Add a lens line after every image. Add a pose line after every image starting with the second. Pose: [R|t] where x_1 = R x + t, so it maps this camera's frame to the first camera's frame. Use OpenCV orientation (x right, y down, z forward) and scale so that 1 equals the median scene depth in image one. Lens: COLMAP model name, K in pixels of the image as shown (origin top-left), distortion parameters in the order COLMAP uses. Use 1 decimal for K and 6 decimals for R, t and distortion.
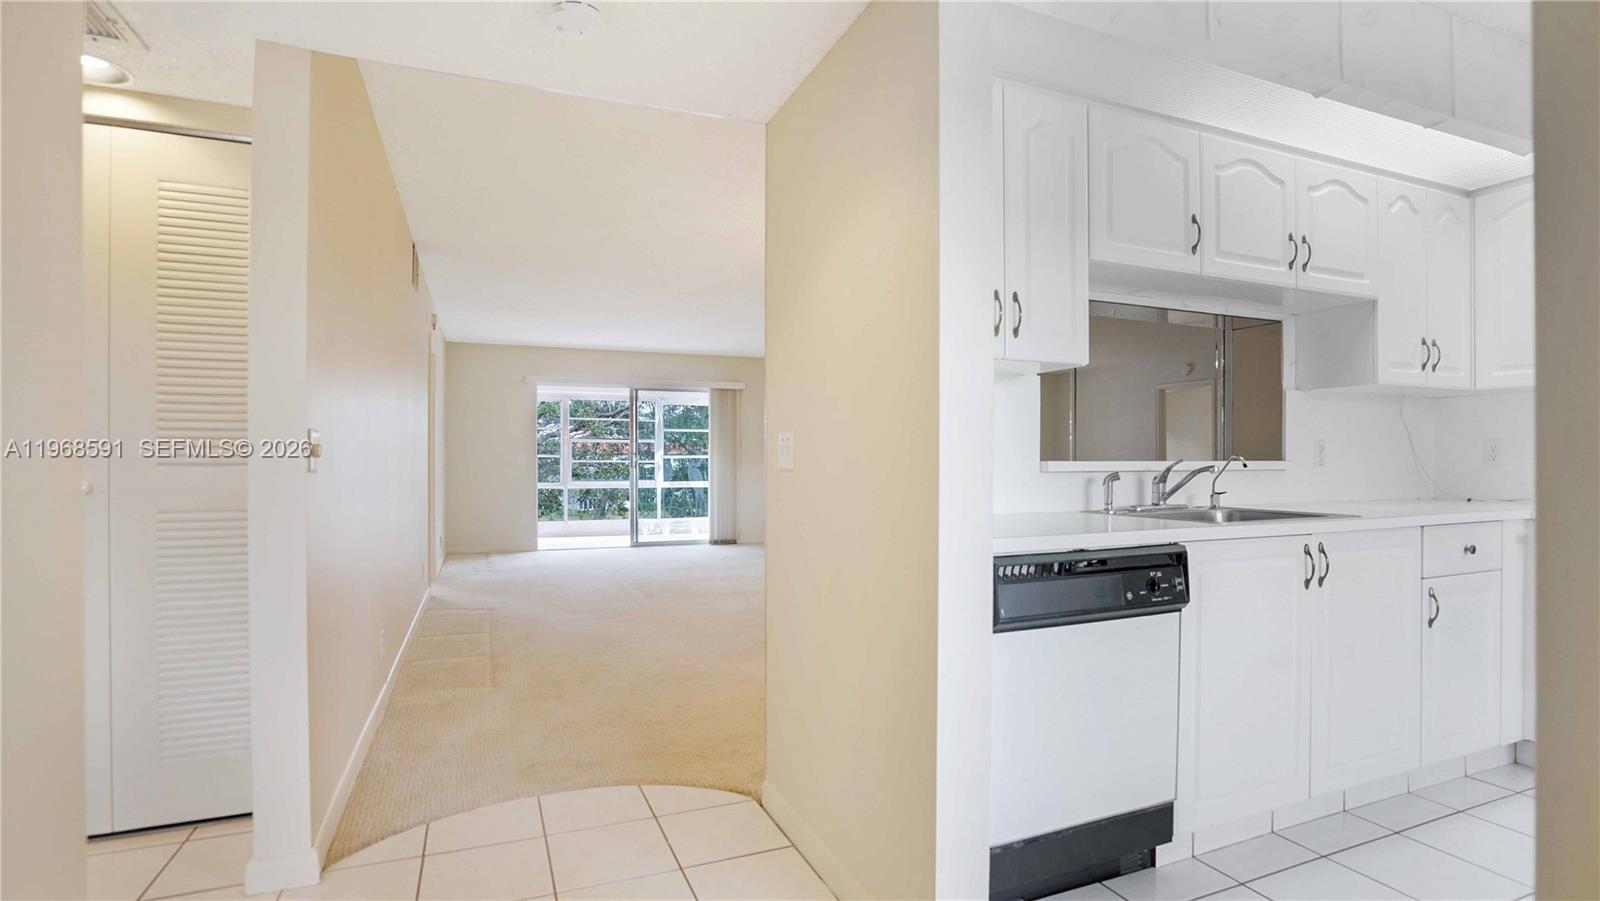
lens RADIAL K [[777.1, 0, 806.7], [0, 777.1, 464.4], [0, 0, 1]] dist [-0.011121, 0.006951]
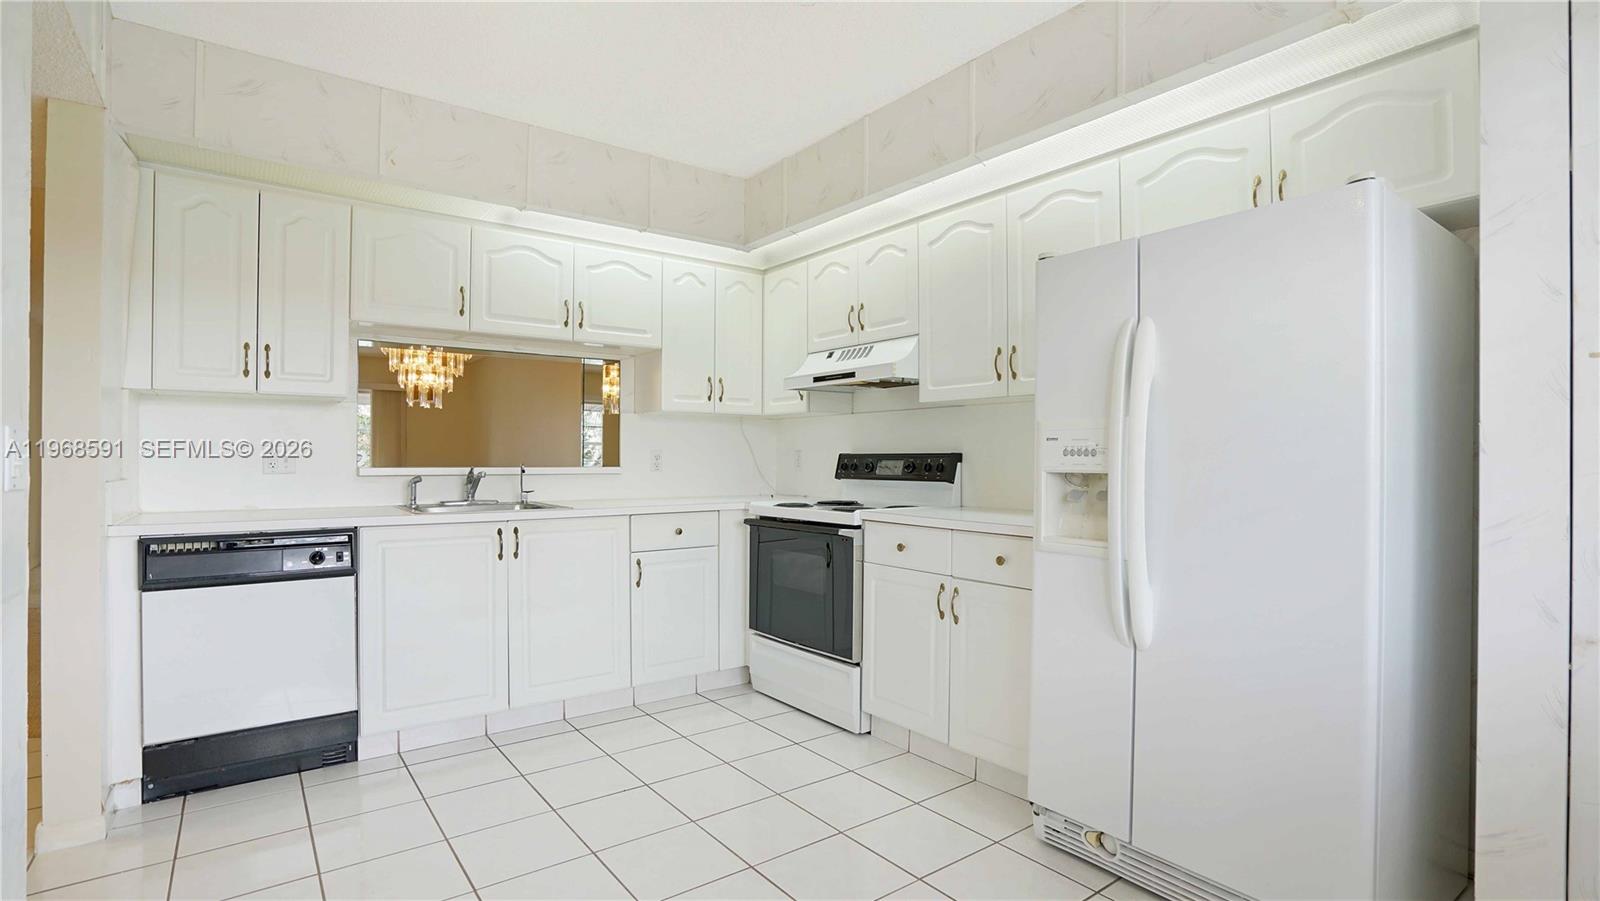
lens RADIAL K [[777.1, 0, 786.9], [0, 777.1, 452.3], [0, 0, 1]] dist [-0.011121, 0.006951]
pose [[0.980645, 0.007301, 0.195661, 0.729538], [-0.005256, 0.999926, -0.010968, -0.018633], [-0.195726, 0.009728, 0.980610, -0.404646]]
